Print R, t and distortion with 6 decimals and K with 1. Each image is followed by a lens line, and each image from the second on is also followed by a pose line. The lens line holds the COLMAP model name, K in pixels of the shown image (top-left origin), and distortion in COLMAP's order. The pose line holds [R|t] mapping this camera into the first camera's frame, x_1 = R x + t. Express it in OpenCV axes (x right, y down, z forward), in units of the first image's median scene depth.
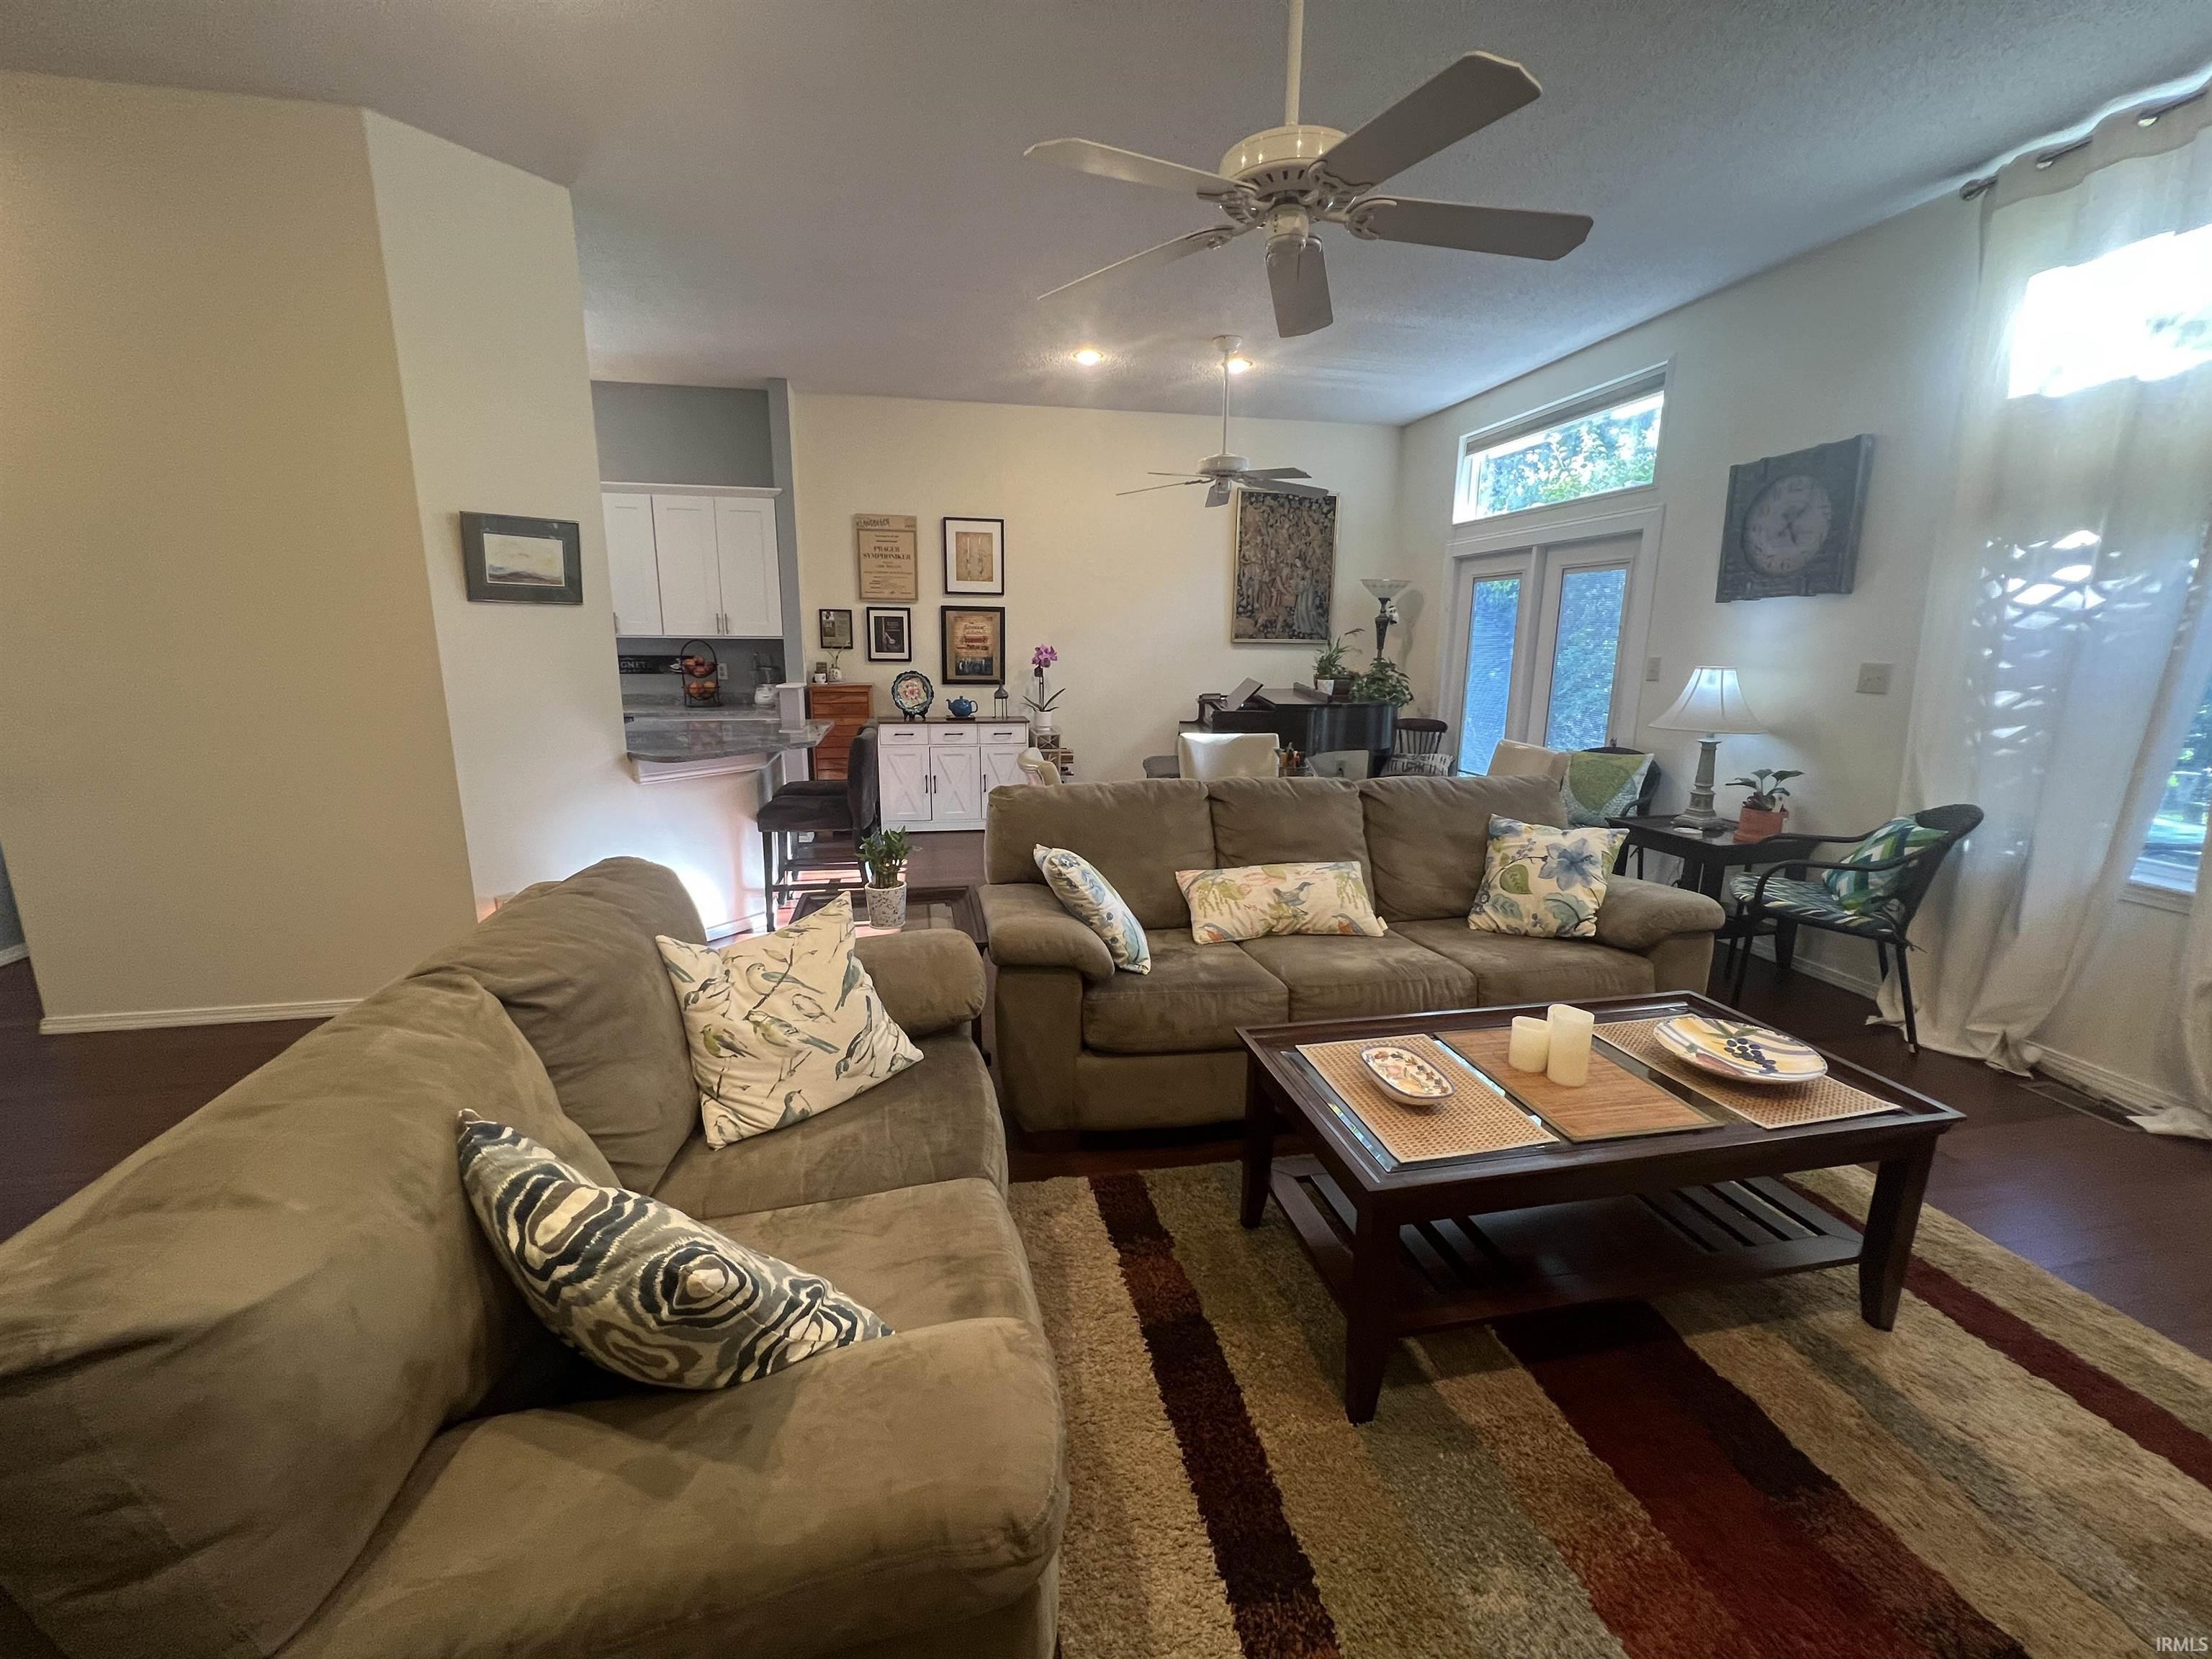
lens RADIAL K [[892.9, 0, 1099.5], [0, 892.9, 824.8], [0, 0, 1]] dist [-0.005110, 0.000485]
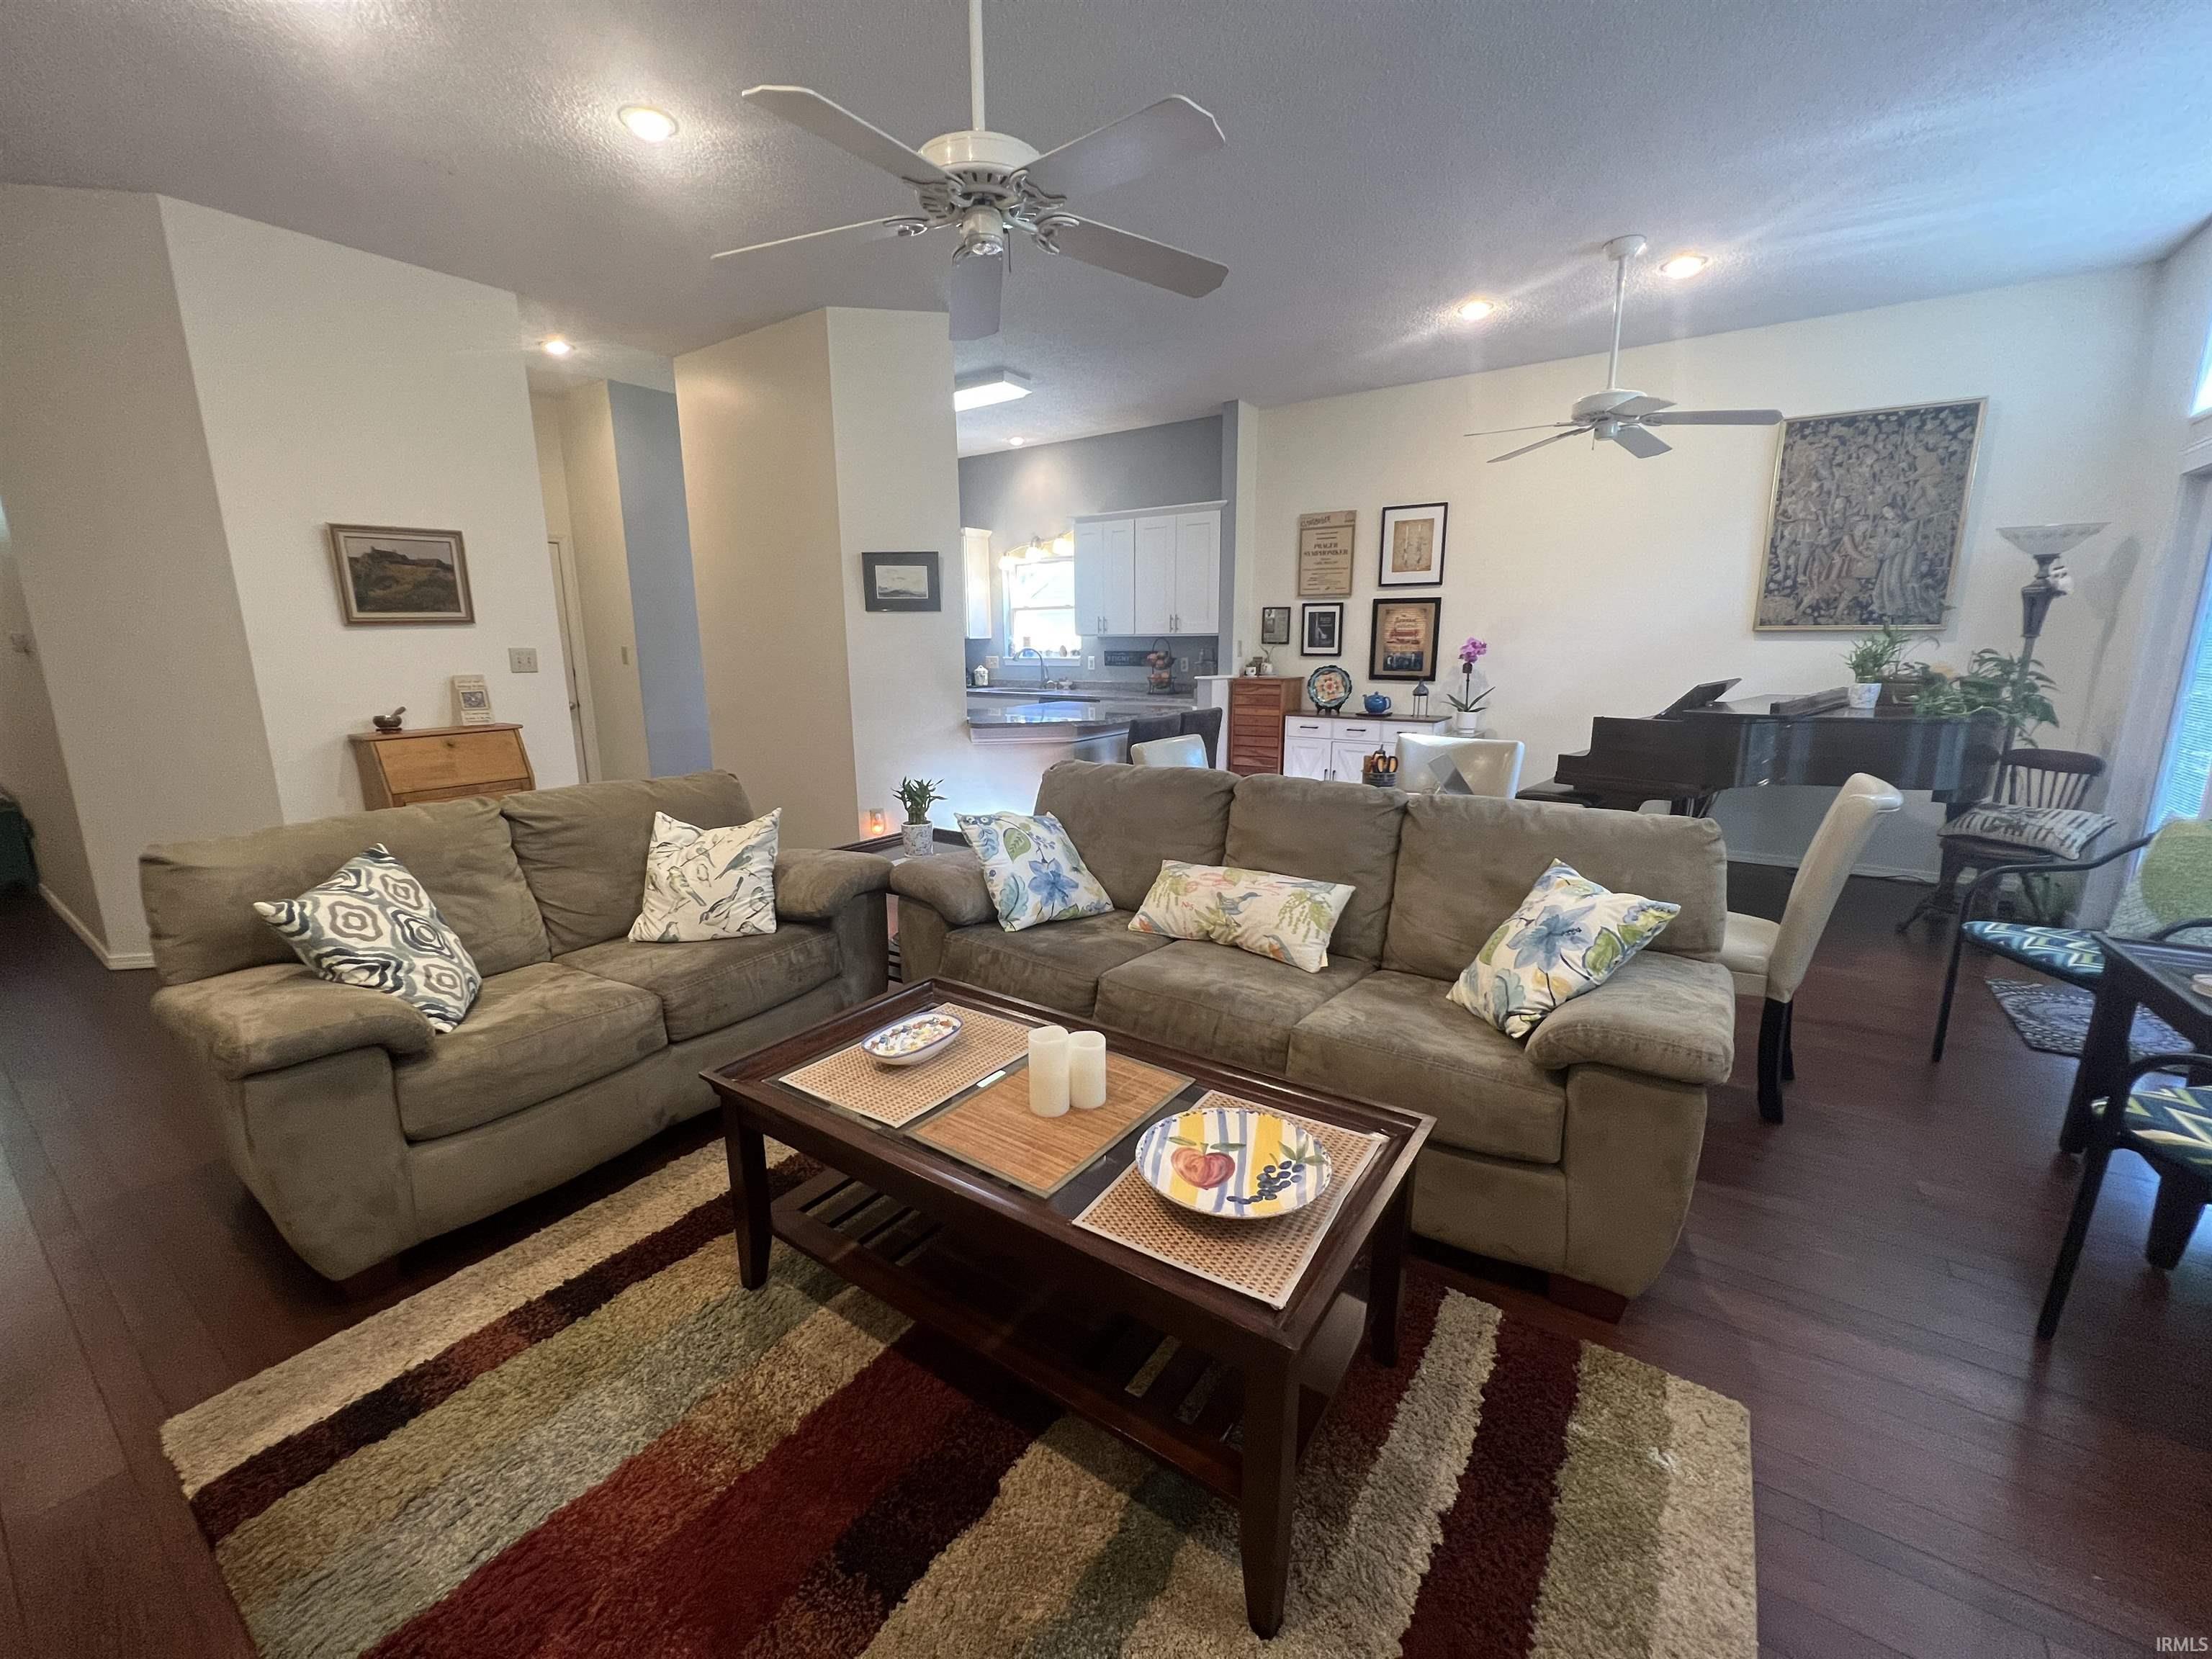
lens RADIAL K [[888.2, 0, 1097.5], [0, 888.2, 822.3], [0, 0, 1]] dist [-0.000337, -0.000171]
pose [[0.695509, 0.132901, -0.706120, 0.350096], [-0.135326, 0.989387, 0.052923, -0.014990], [0.705659, 0.058748, 0.706112, 0.120033]]
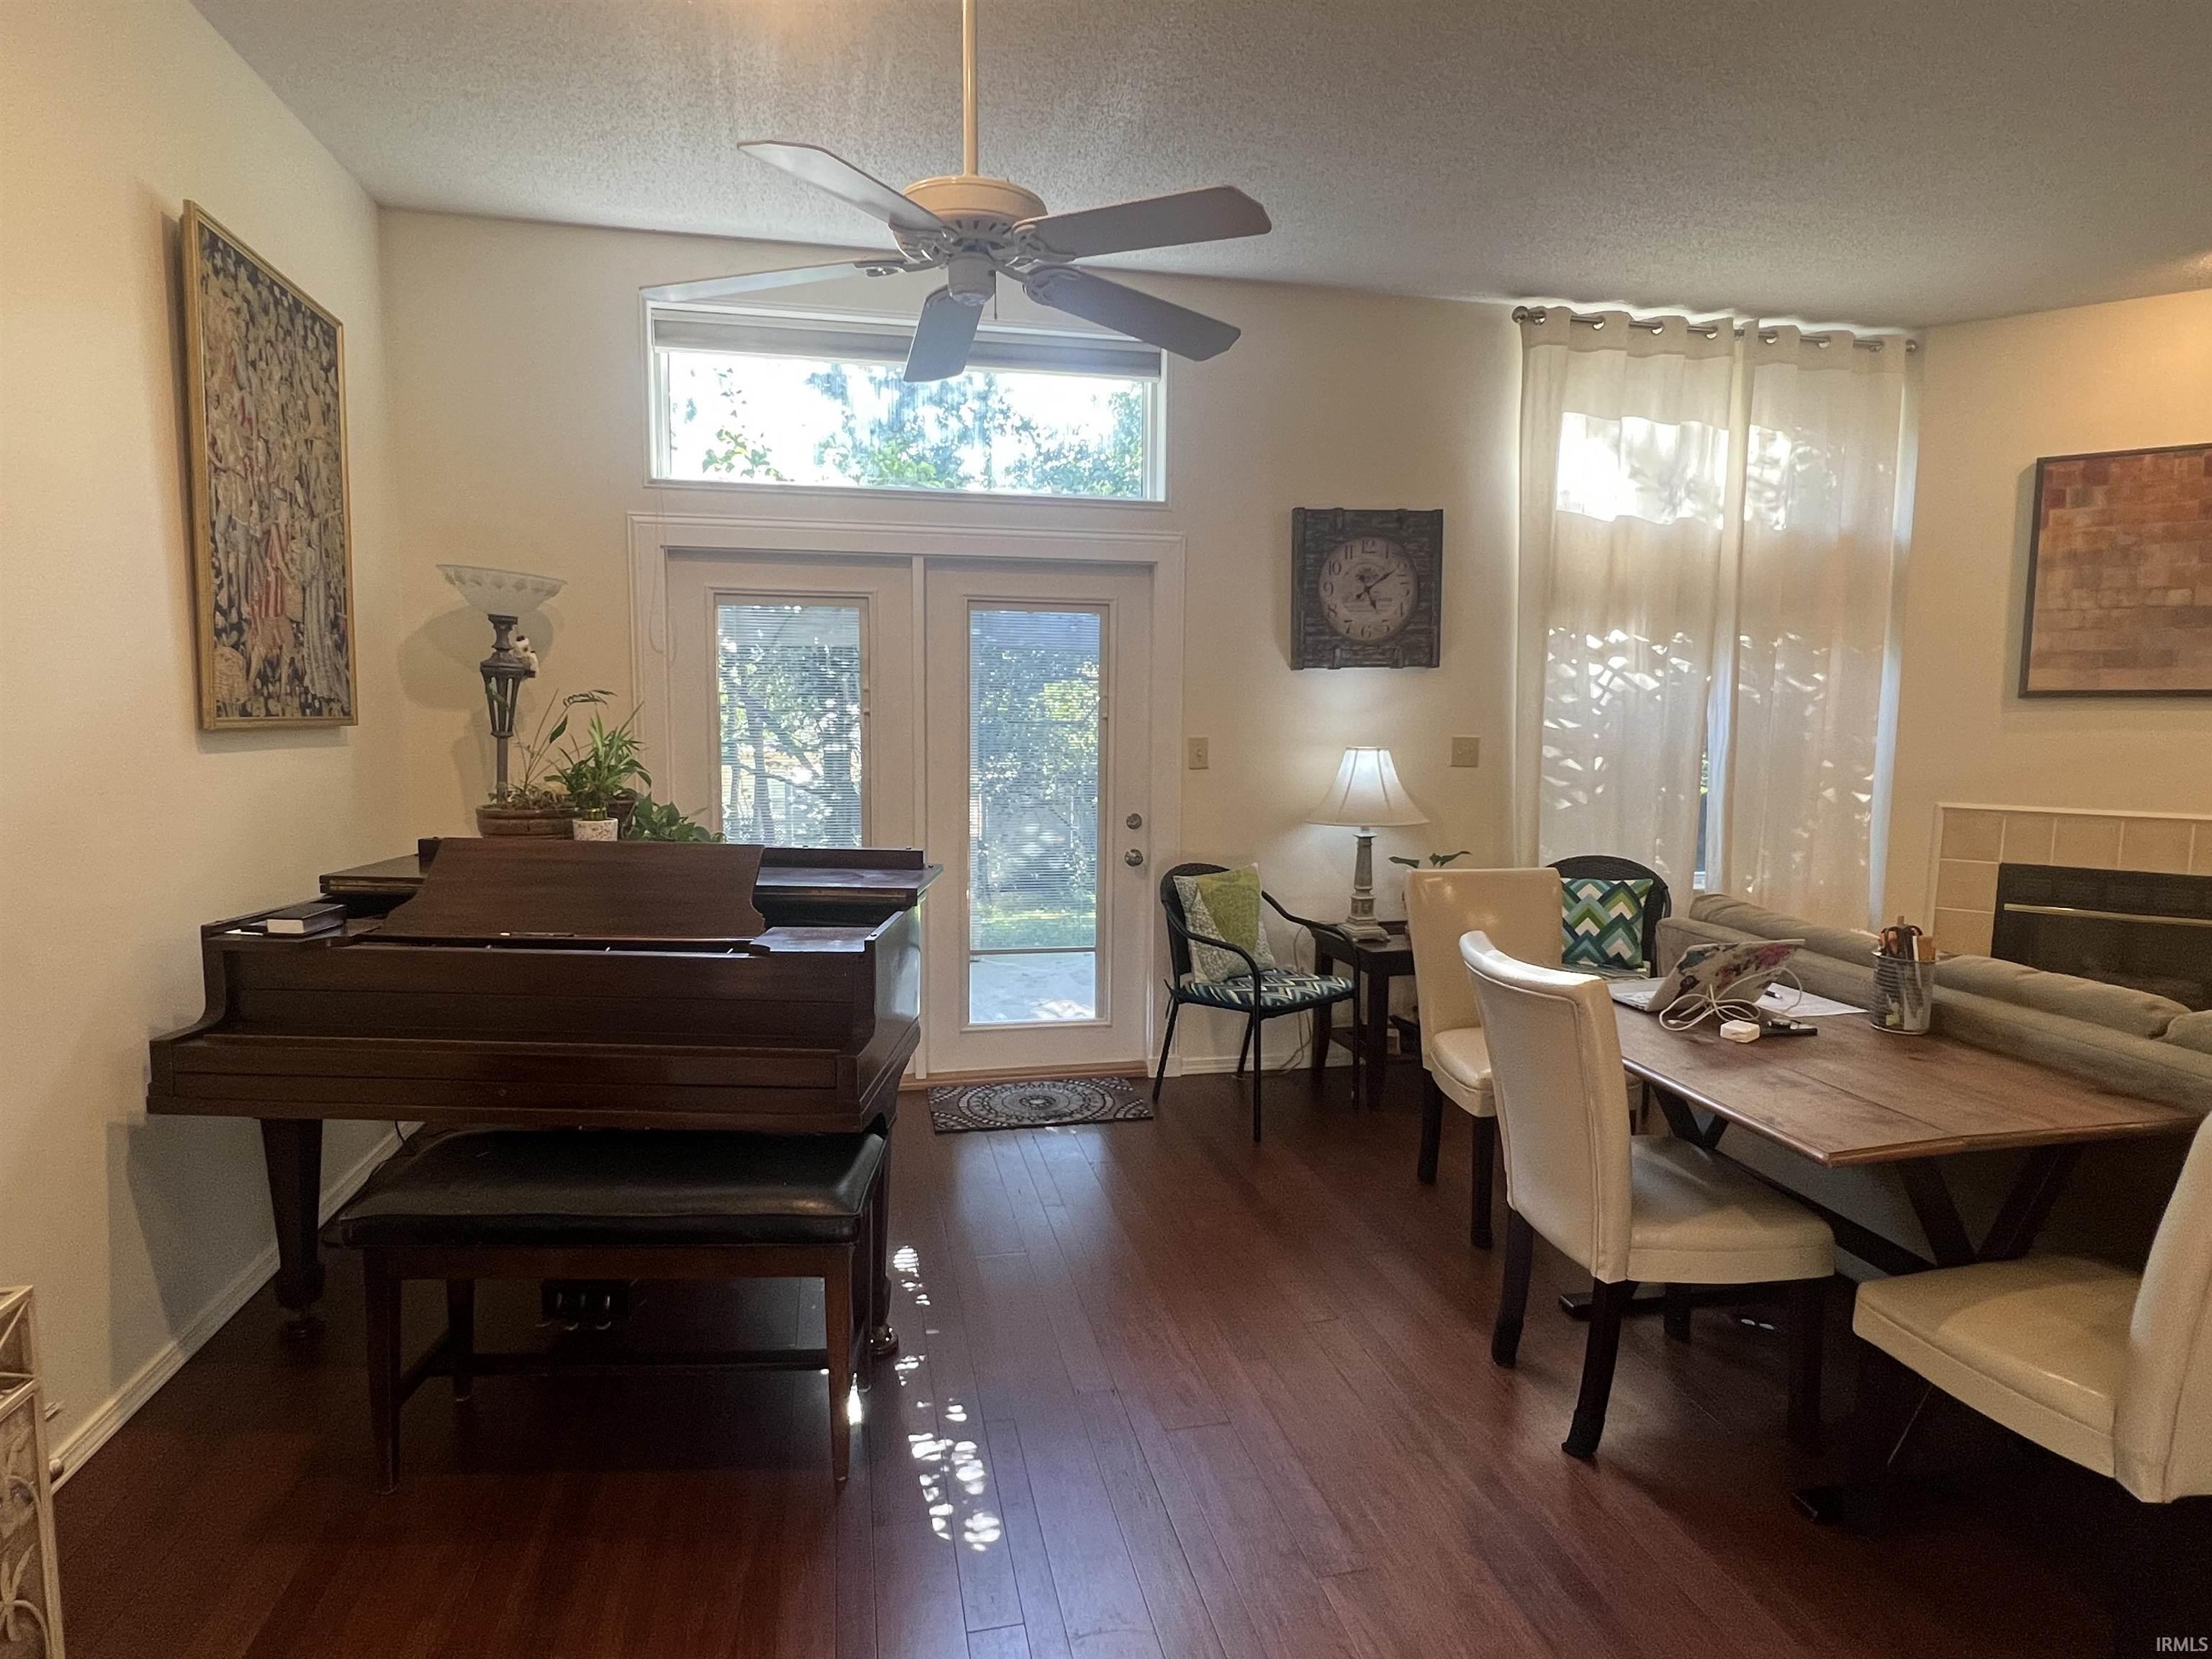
lens RADIAL K [[1173.0, 0, 1071.5], [0, 1173.0, 827.1], [0, 0, 1]] dist [-0.002883, -0.003015]
pose [[-0.010904, -0.111757, 0.993676, -0.263283], [0.198439, 0.973728, 0.111691, -0.181514], [-0.980053, 0.198402, 0.011559, 0.820271]]
